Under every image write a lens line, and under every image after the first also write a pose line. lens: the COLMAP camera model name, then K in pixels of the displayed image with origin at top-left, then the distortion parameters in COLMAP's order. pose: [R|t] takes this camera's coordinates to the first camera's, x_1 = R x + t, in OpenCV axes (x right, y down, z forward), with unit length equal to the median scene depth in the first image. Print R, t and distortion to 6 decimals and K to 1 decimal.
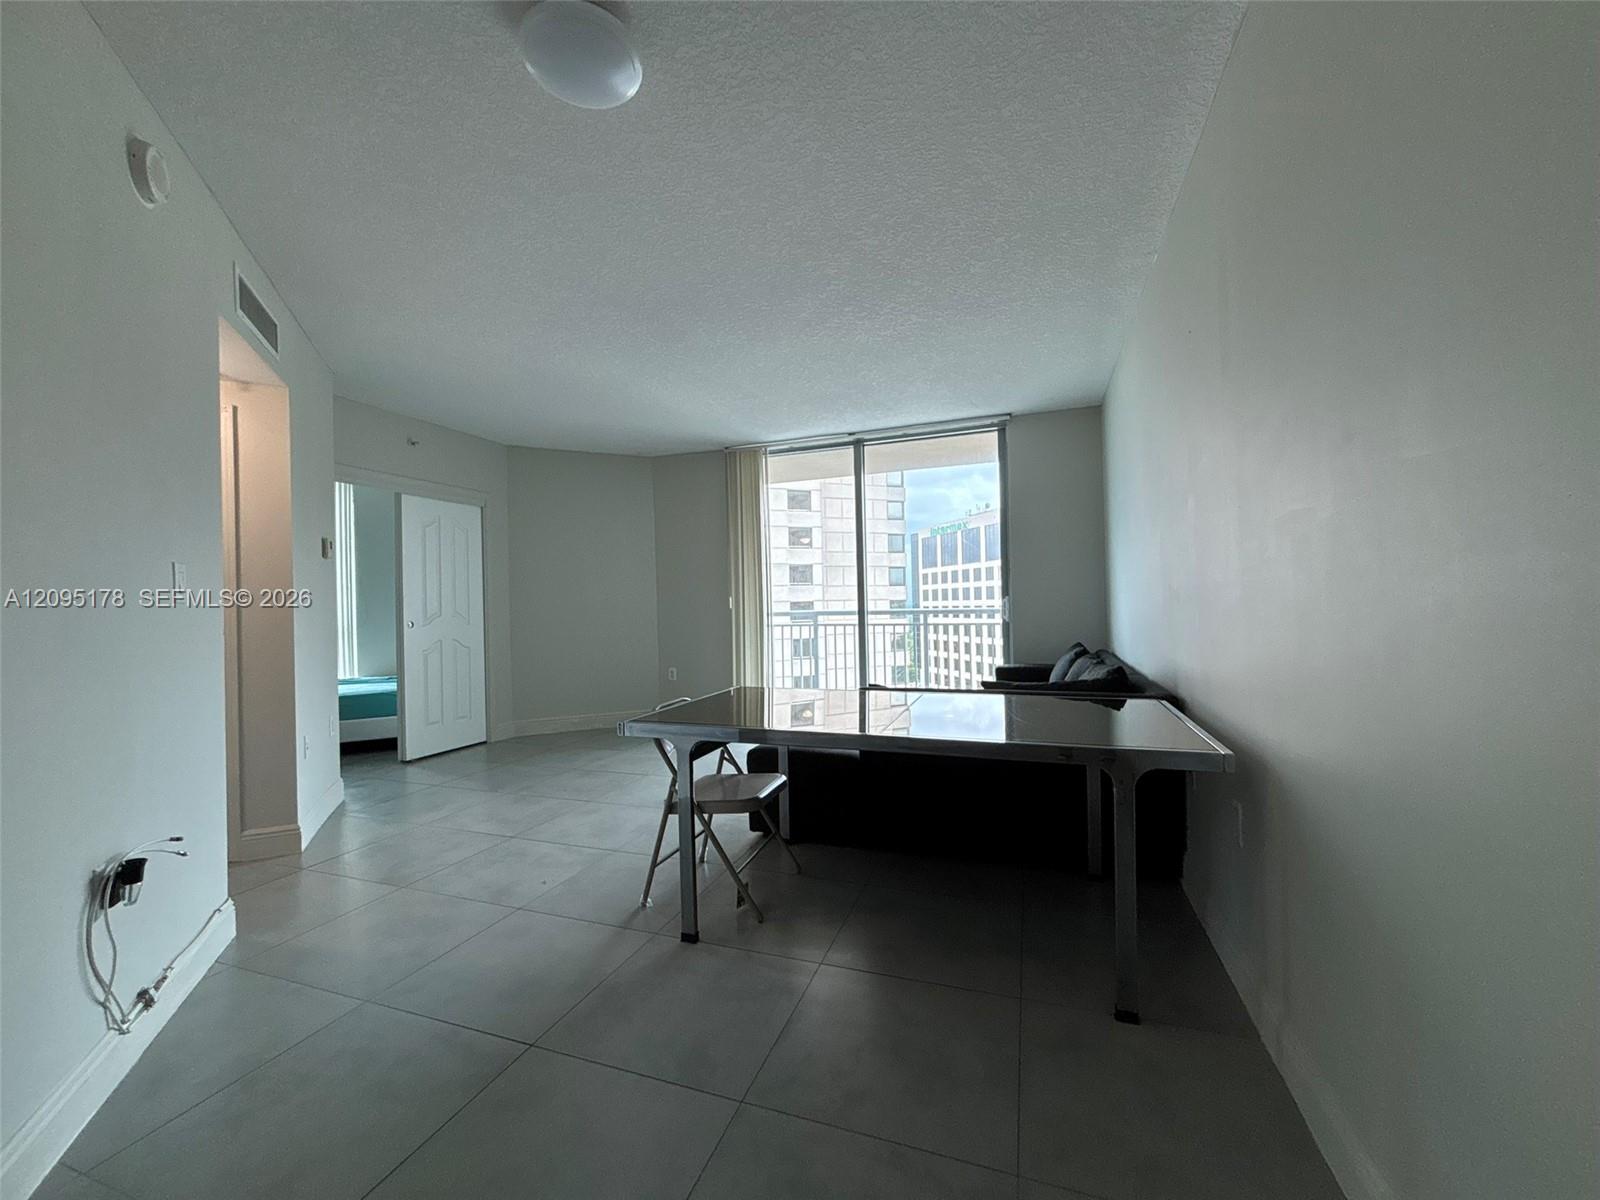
lens RADIAL K [[646.6, 0, 796.8], [0, 646.6, 604.2], [0, 0, 1]] dist [-0.017738, -0.000027]
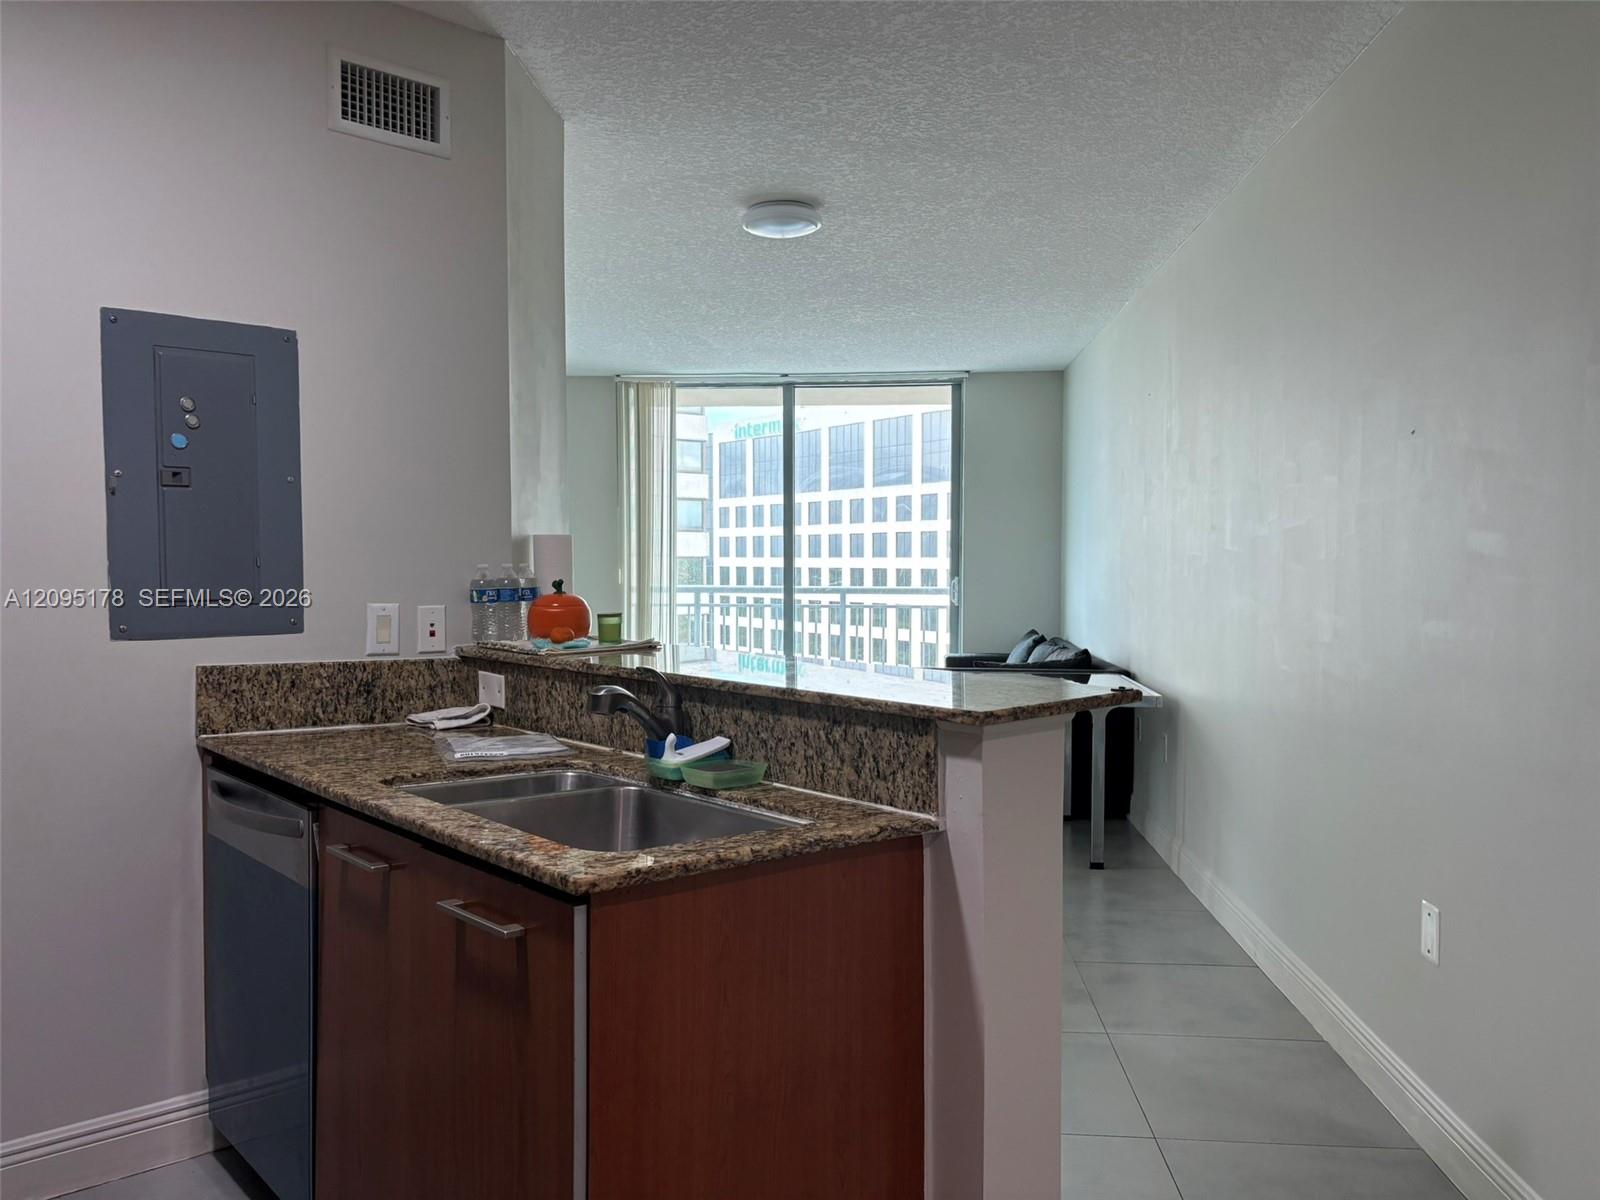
lens RADIAL K [[1211.3, 0, 805.5], [0, 1211.3, 612.2], [0, 0, 1]] dist [0.009792, 0.005705]
pose [[0.962690, 0.011041, 0.270383, -0.317512], [-0.022826, 0.998920, 0.040481, -0.025875], [-0.269643, -0.045143, 0.961902, -0.531885]]
